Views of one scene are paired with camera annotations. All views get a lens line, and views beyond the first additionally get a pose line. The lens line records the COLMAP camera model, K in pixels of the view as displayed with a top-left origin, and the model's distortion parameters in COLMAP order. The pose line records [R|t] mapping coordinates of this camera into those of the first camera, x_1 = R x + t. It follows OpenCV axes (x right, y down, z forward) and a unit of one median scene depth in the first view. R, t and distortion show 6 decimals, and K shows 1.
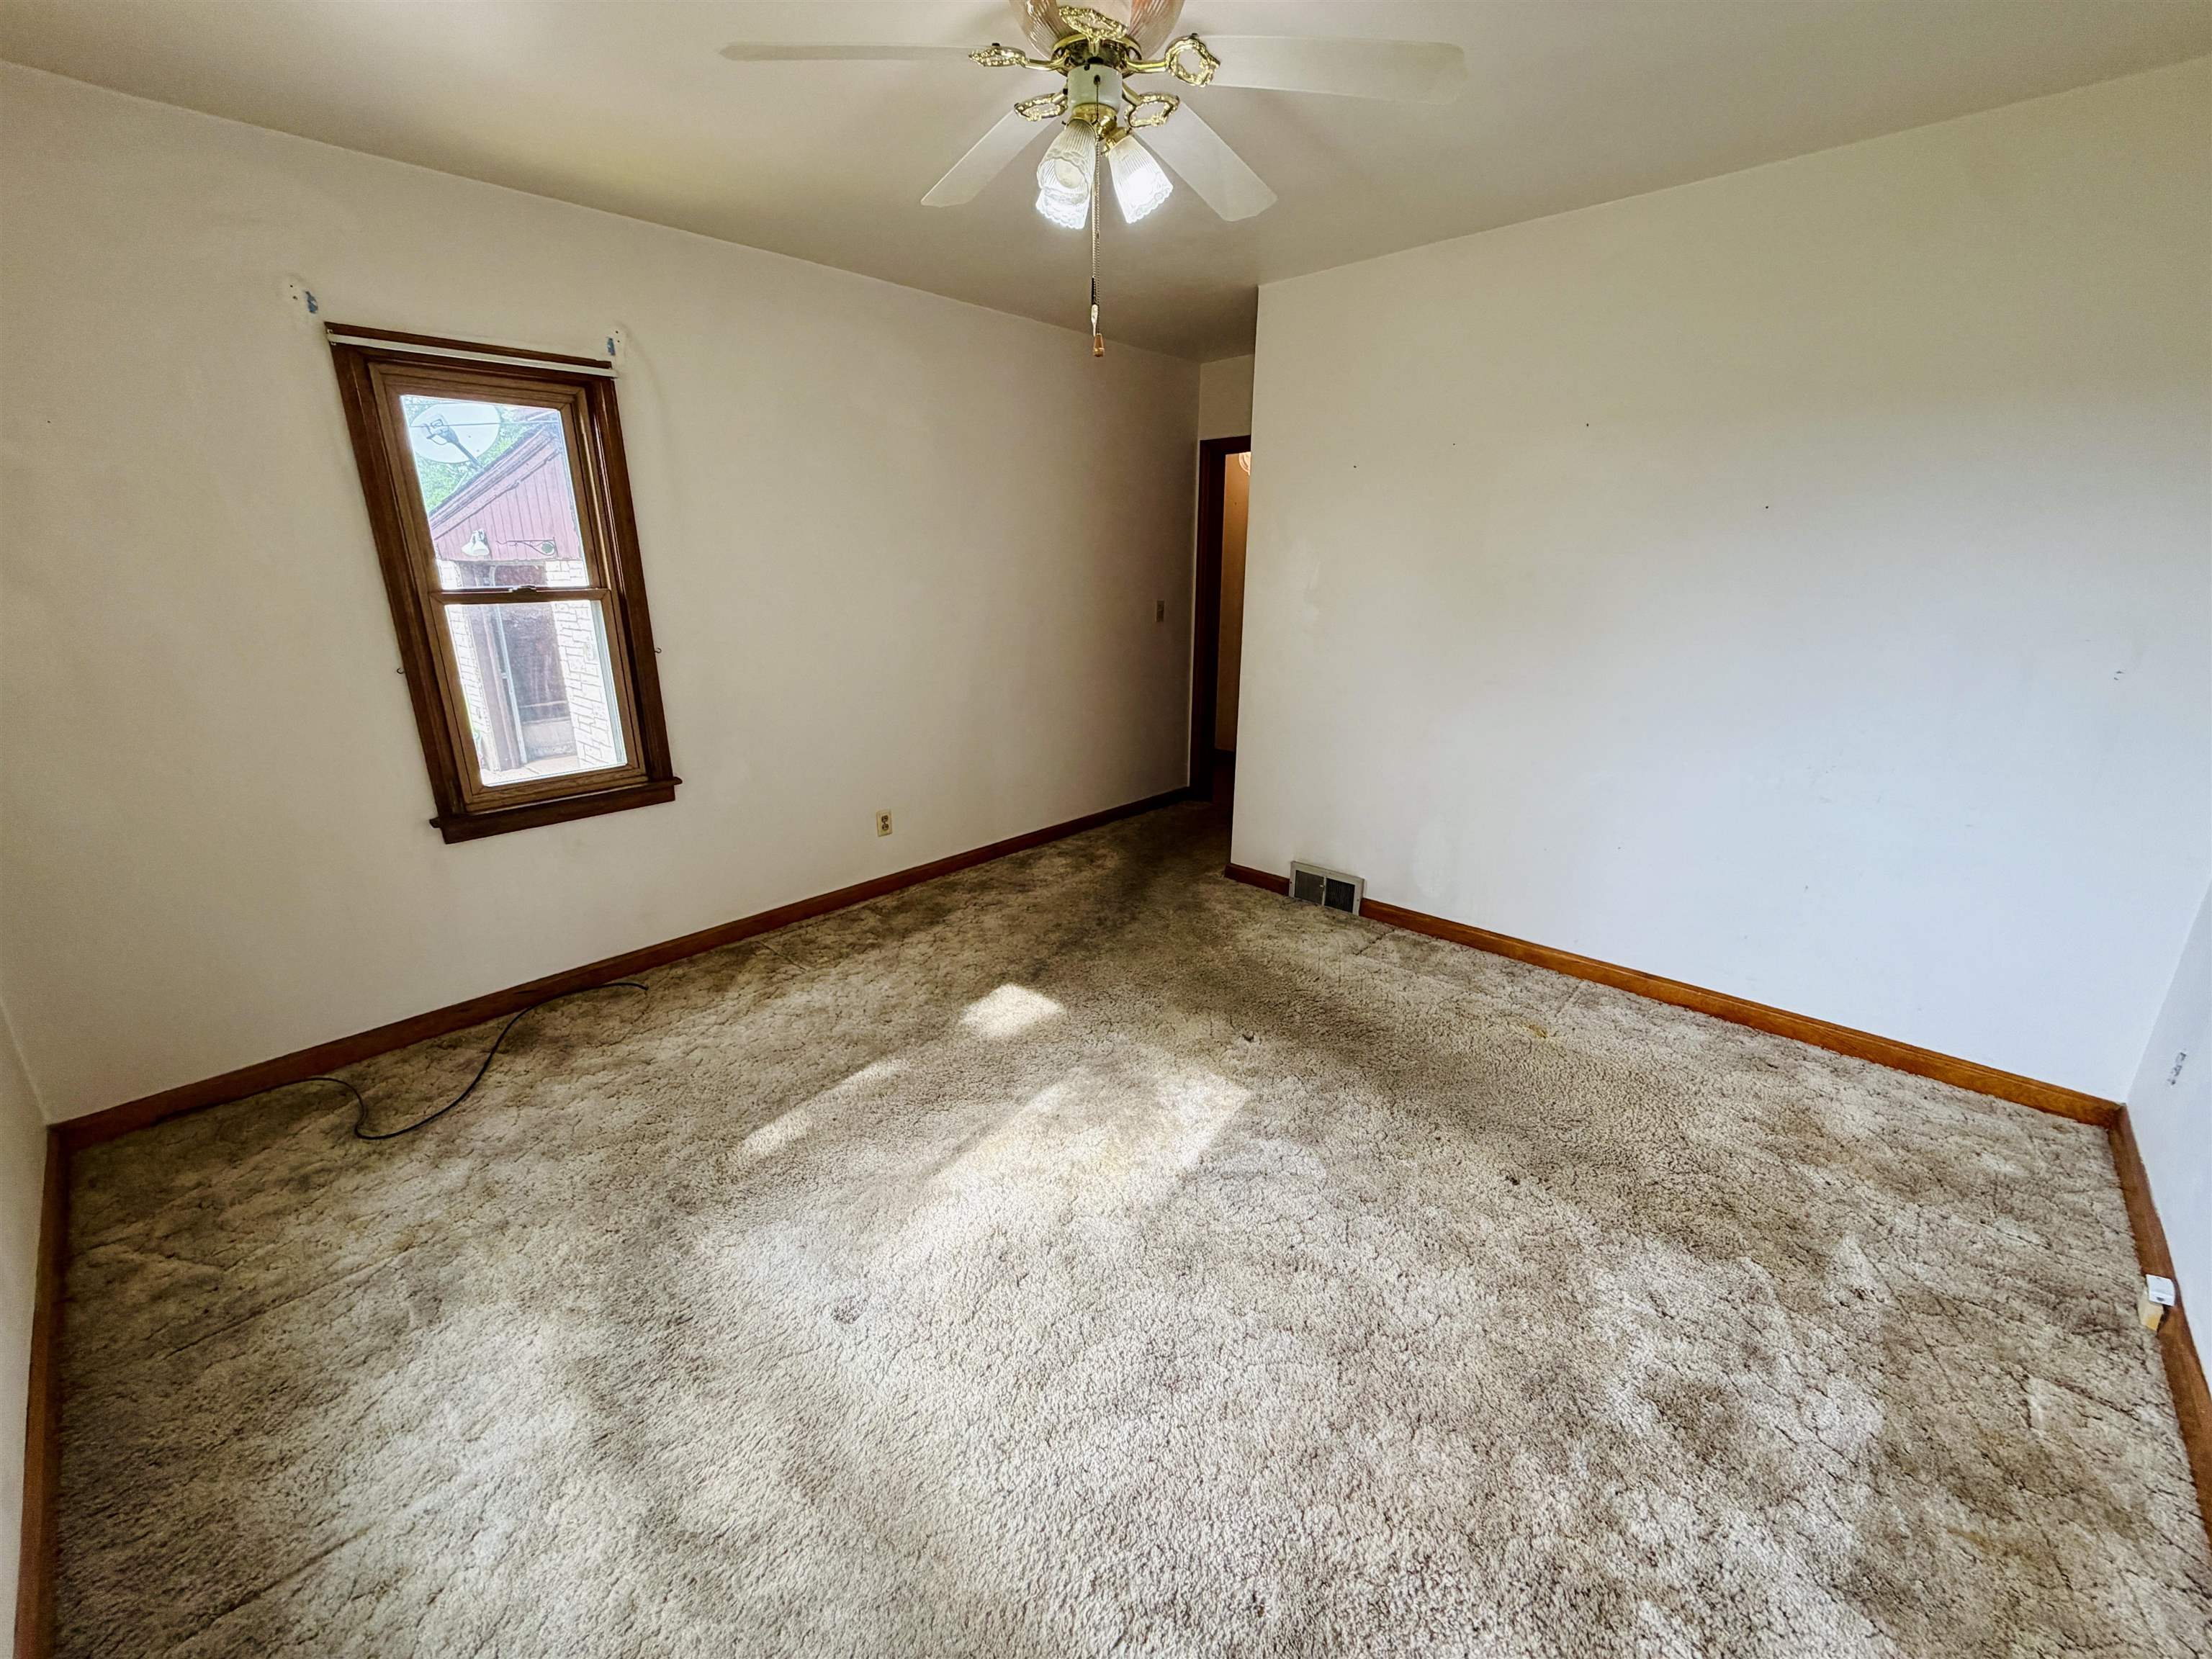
lens RADIAL K [[885.2, 0, 1097.8], [0, 885.2, 828.5], [0, 0, 1]] dist [0.001550, -0.000591]
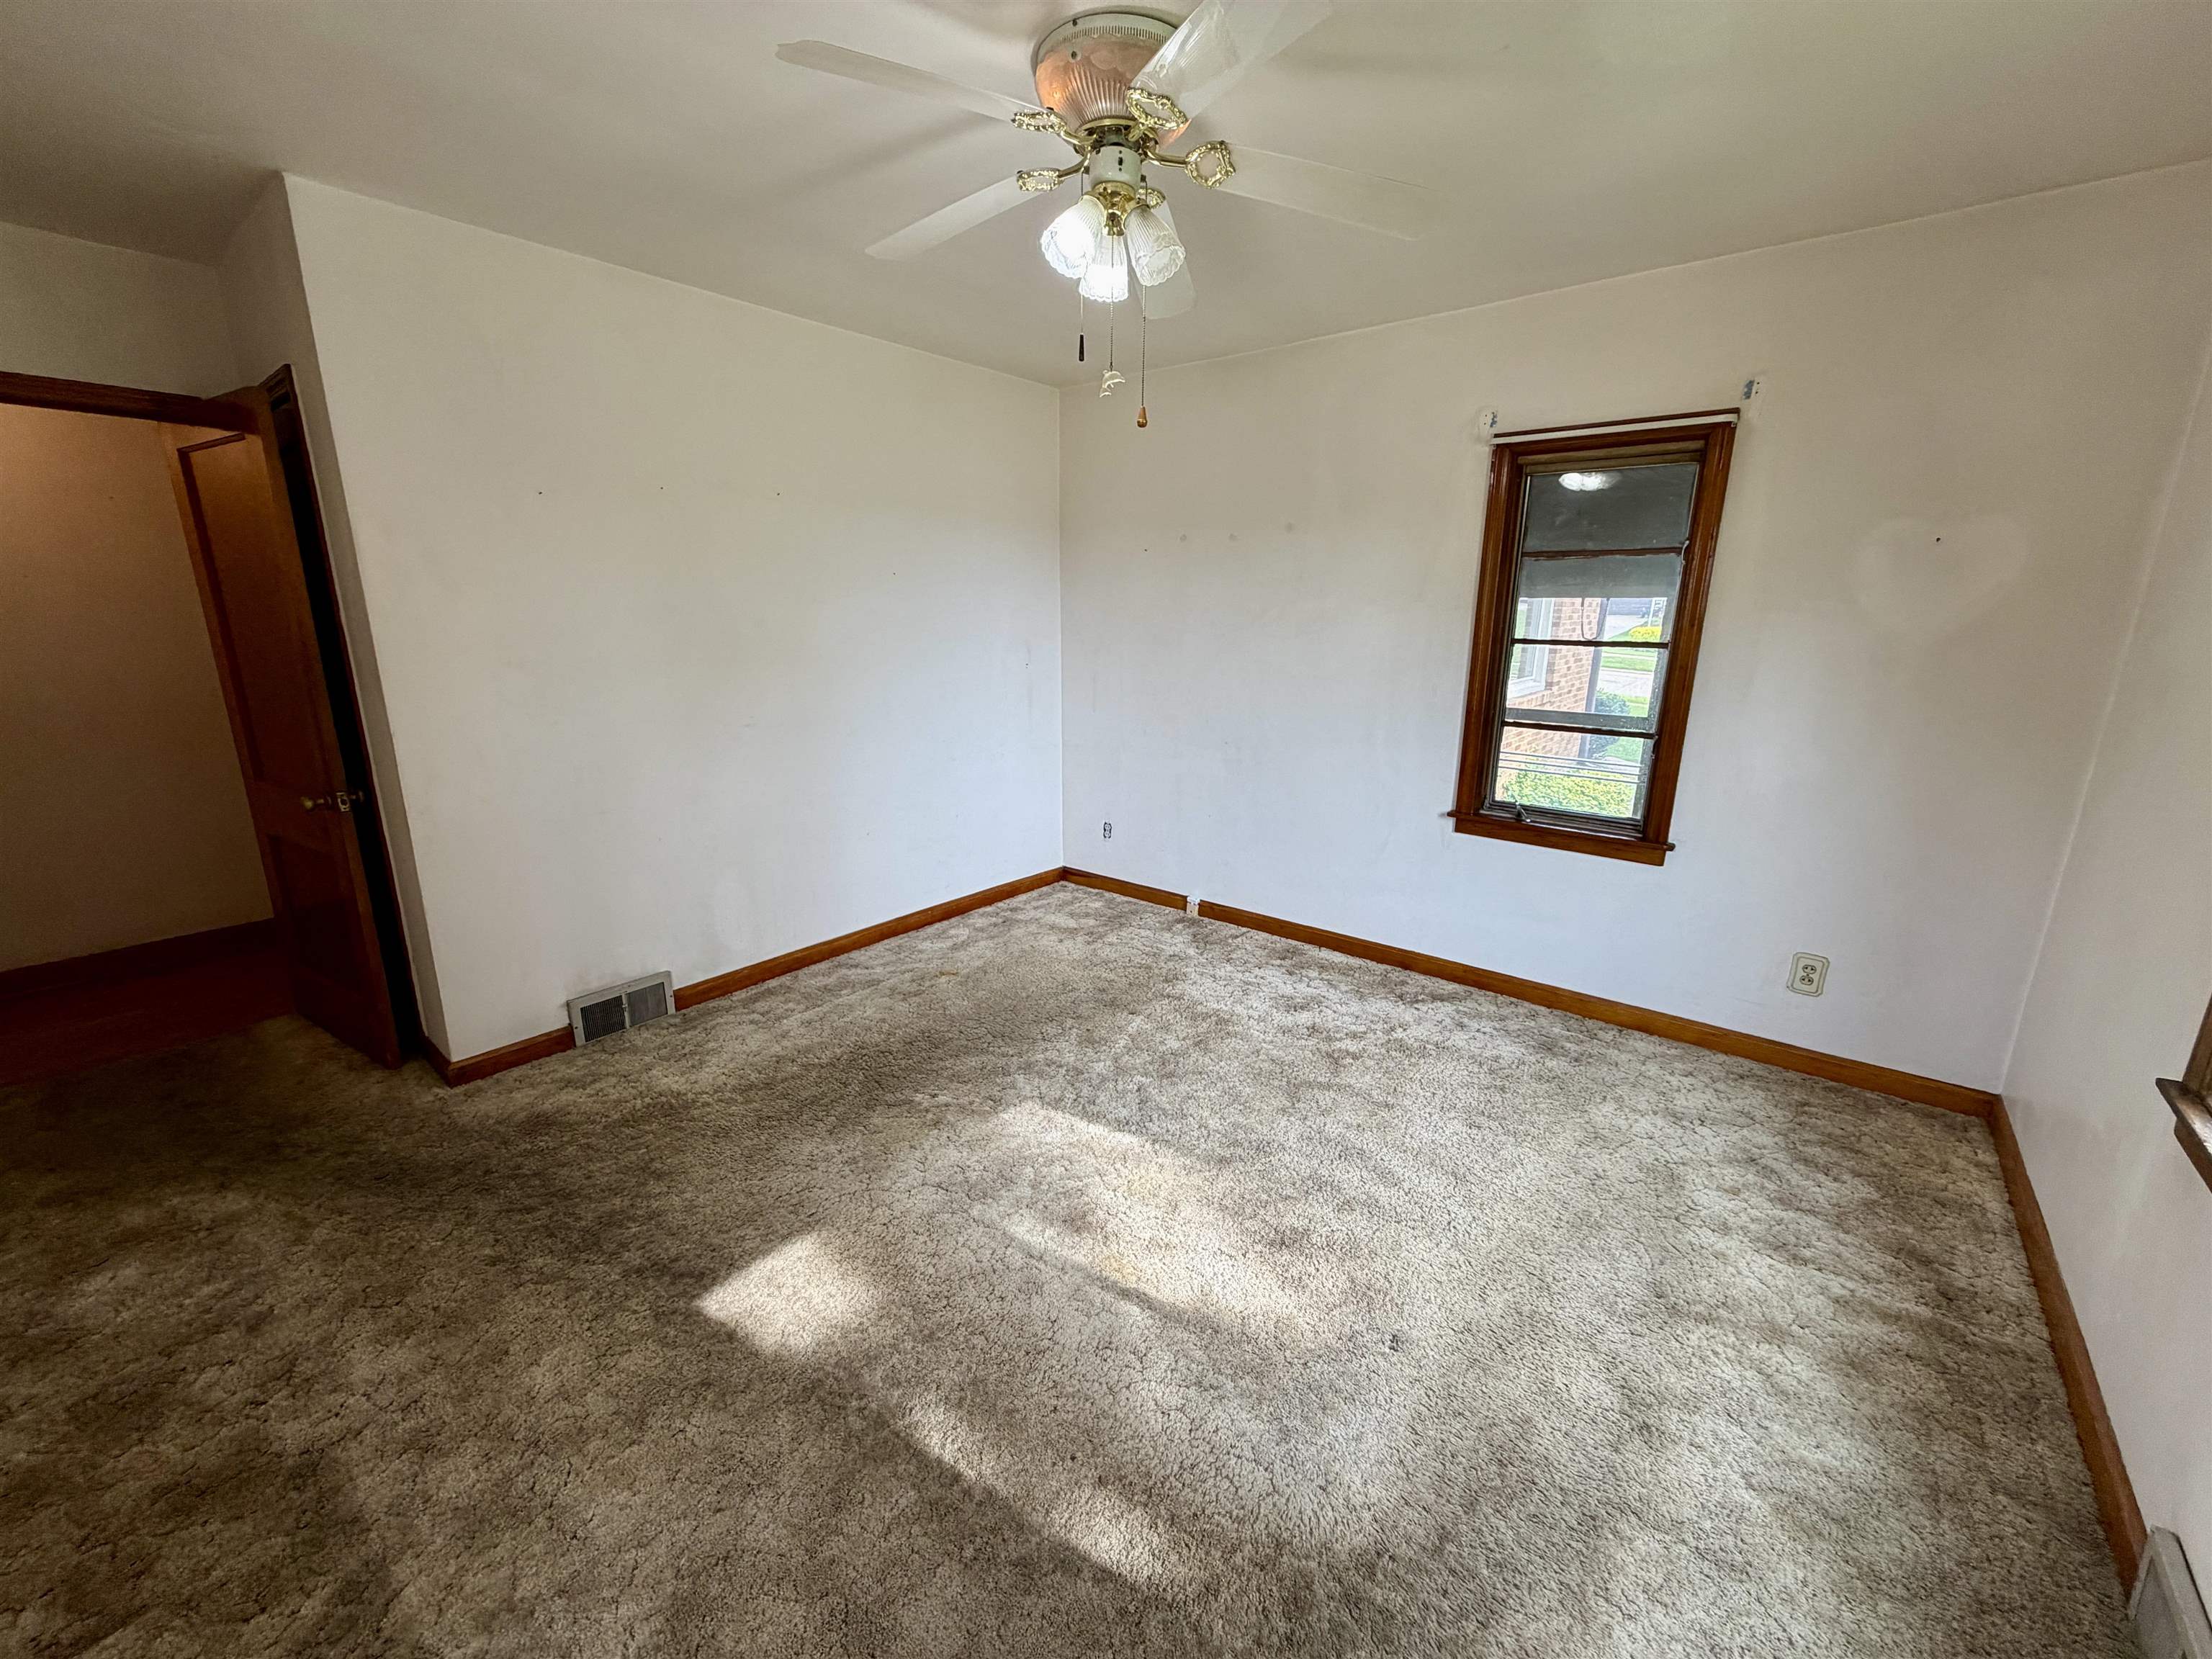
lens RADIAL K [[885.2, 0, 1097.8], [0, 885.2, 828.5], [0, 0, 1]] dist [0.001550, -0.000591]
pose [[-0.064027, -0.243364, 0.967820, -0.662880], [0.282918, 0.925594, 0.251462, -0.213082], [-0.957005, 0.289914, 0.009589, 0.678383]]
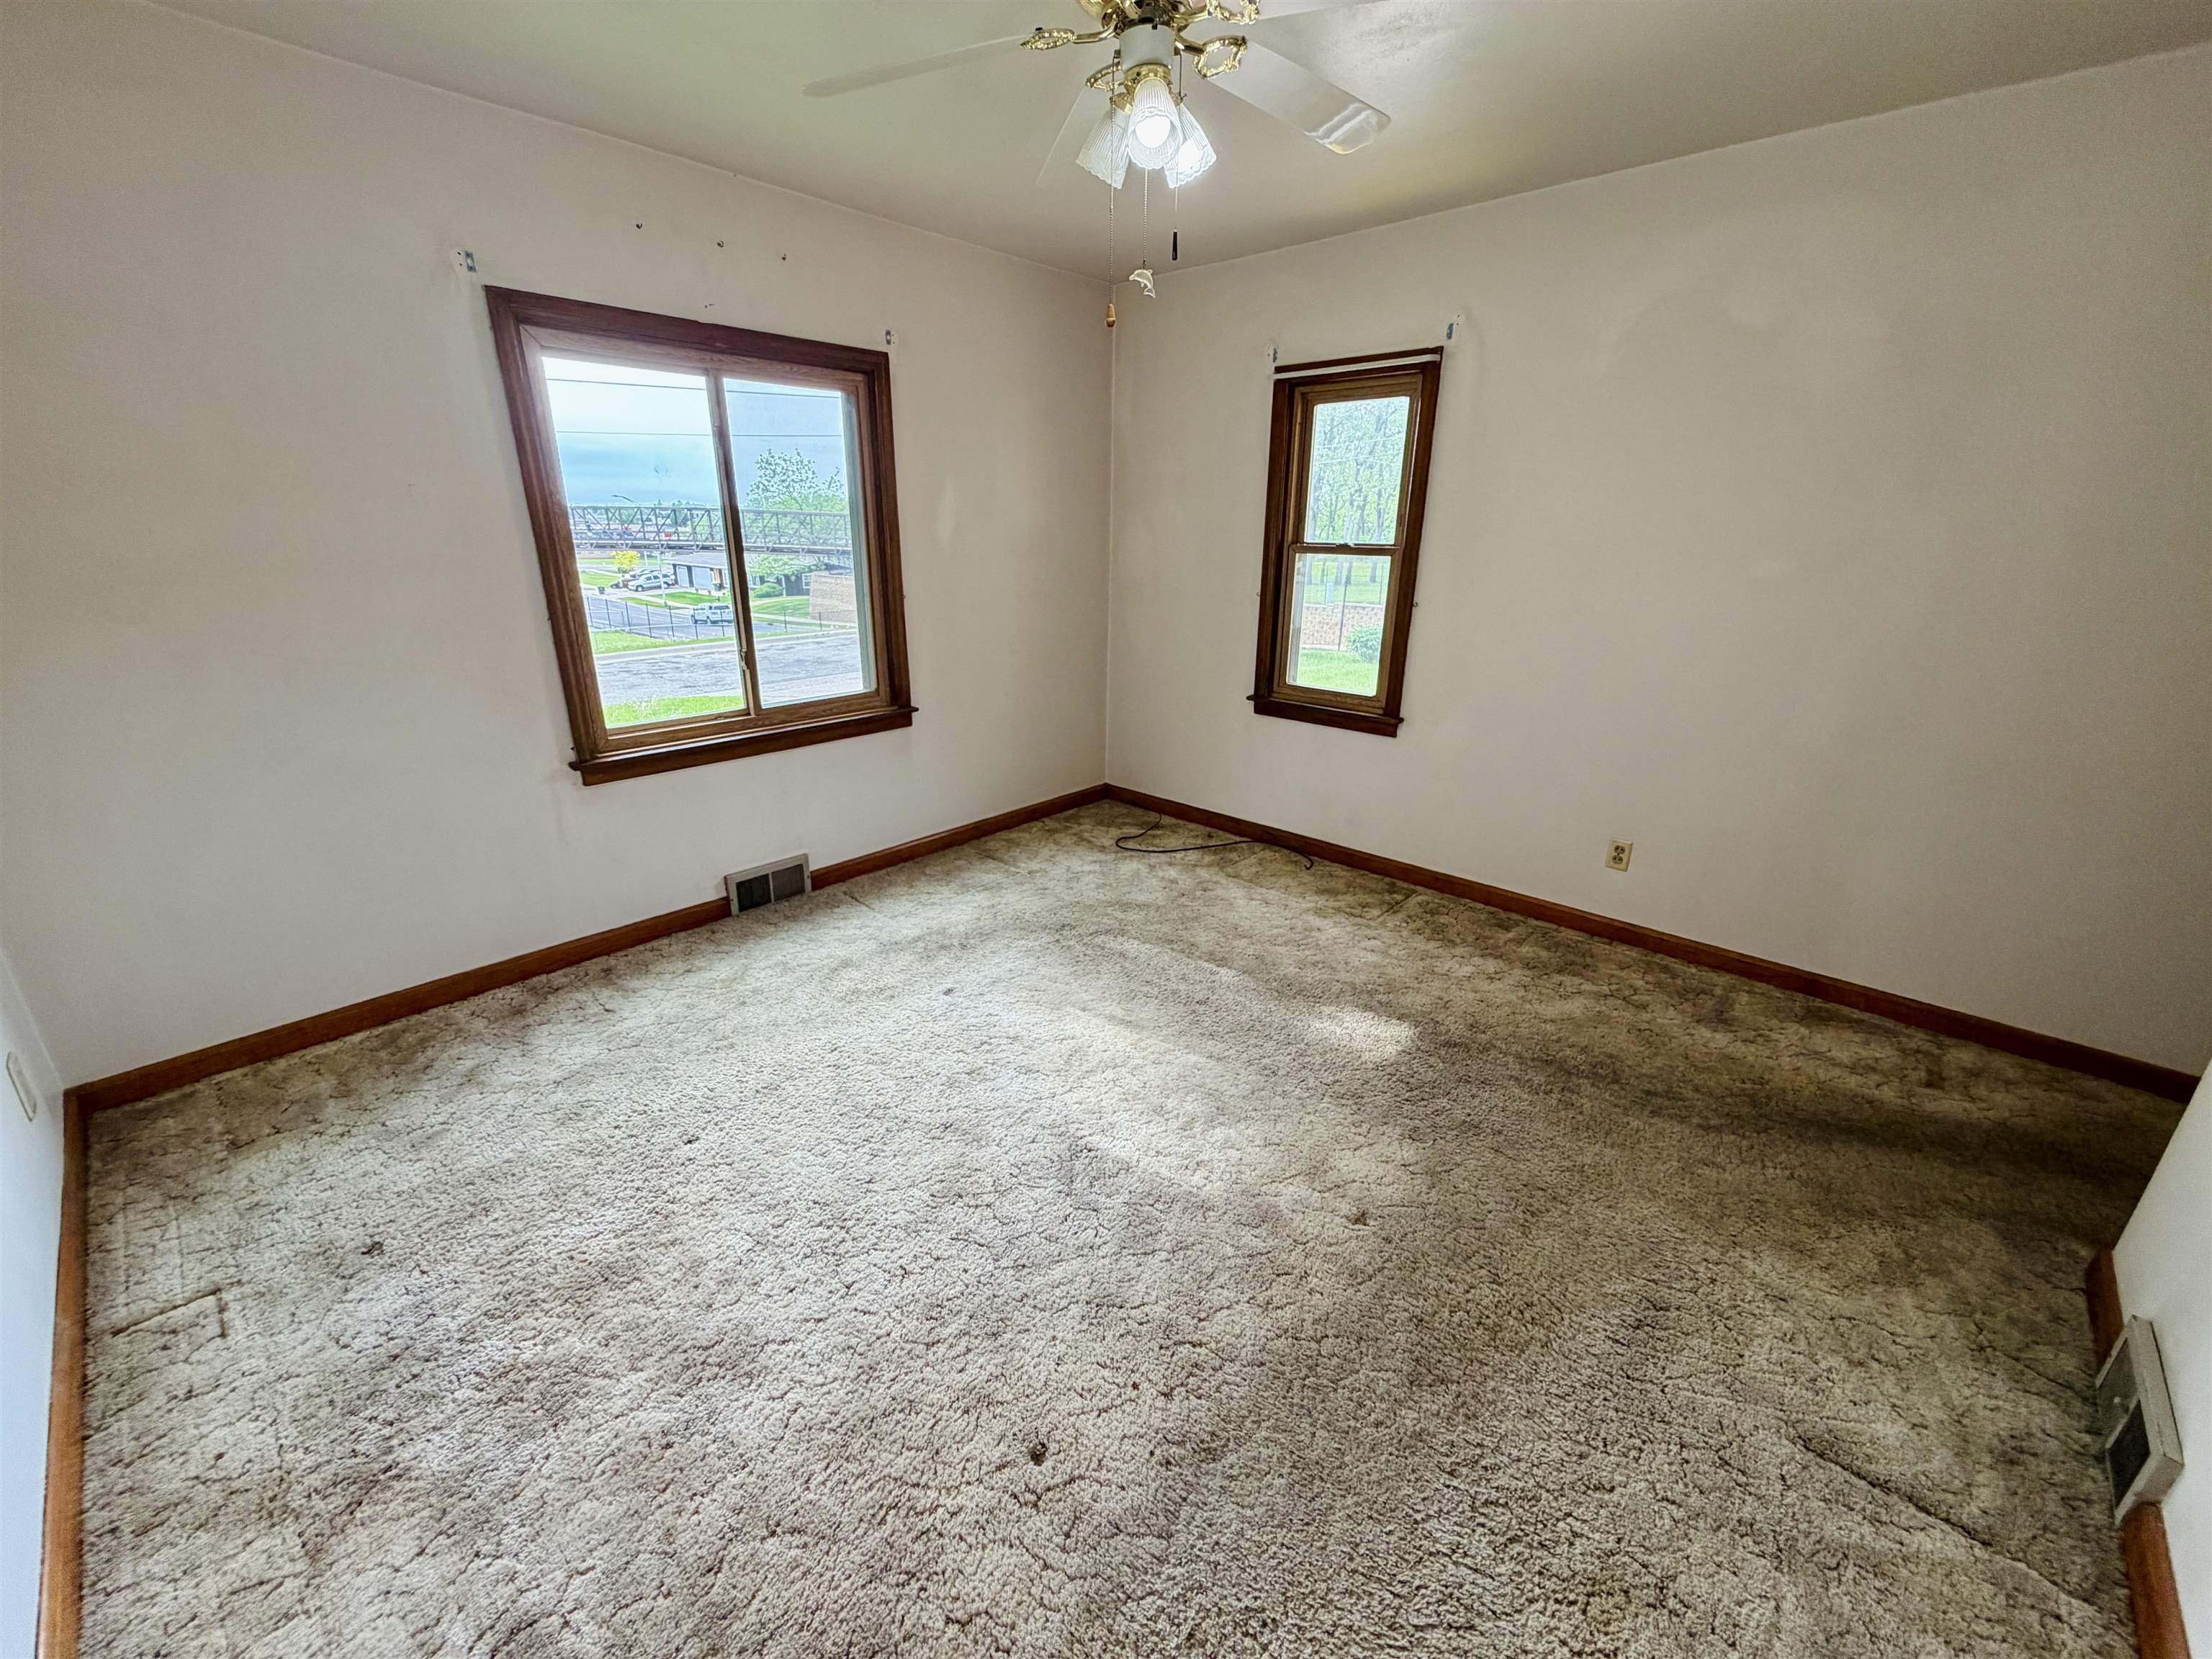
lens RADIAL K [[885.2, 0, 1097.8], [0, 885.2, 828.5], [0, 0, 1]] dist [0.001550, -0.000591]
pose [[-0.001353, 0.333994, -0.942574, 0.682126], [-0.299433, 0.899192, 0.319052, -0.189310], [0.954116, 0.282670, 0.098792, 0.602646]]
